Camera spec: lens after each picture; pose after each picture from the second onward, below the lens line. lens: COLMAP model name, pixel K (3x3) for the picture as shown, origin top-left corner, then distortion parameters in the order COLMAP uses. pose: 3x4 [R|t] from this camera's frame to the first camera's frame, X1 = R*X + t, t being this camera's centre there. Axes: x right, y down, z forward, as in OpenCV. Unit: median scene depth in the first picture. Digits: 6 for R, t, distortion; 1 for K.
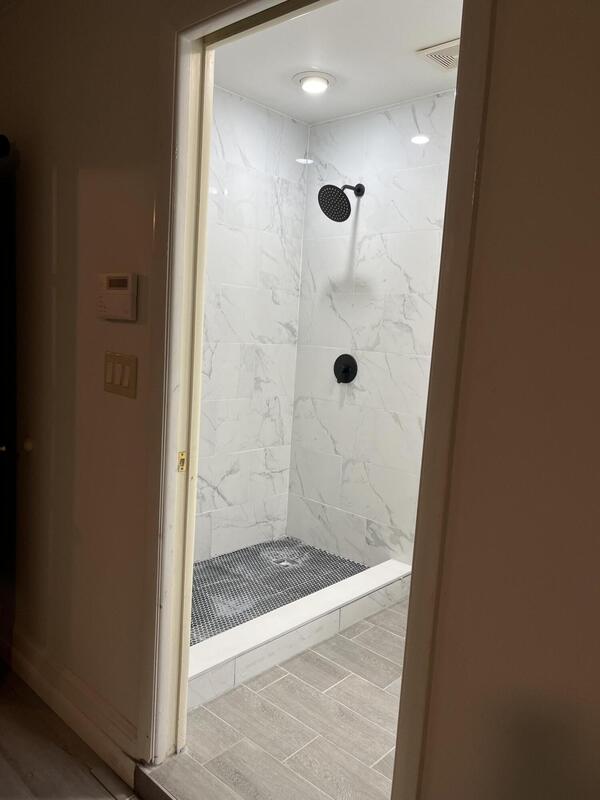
lens RADIAL K [[601.1, 0, 297.0], [0, 601.1, 400.5], [0, 0, 1]] dist [0.054842, -0.071457]
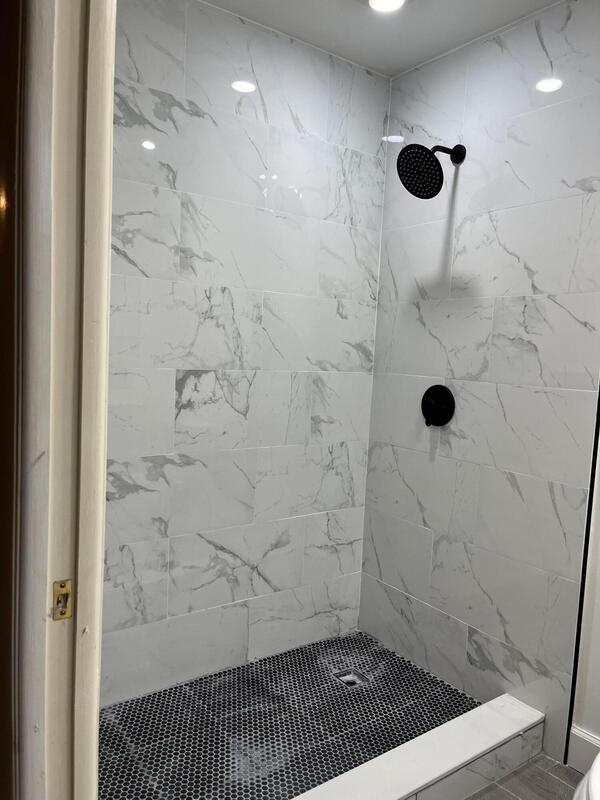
lens RADIAL K [[601.1, 0, 298.6], [0, 601.1, 403.4], [0, 0, 1]] dist [0.054842, -0.071457]
pose [[0.982161, 0.005809, -0.187953, 0.054334], [-0.013896, 0.999032, -0.041737, -0.024370], [0.187529, 0.043604, 0.981291, 0.279359]]
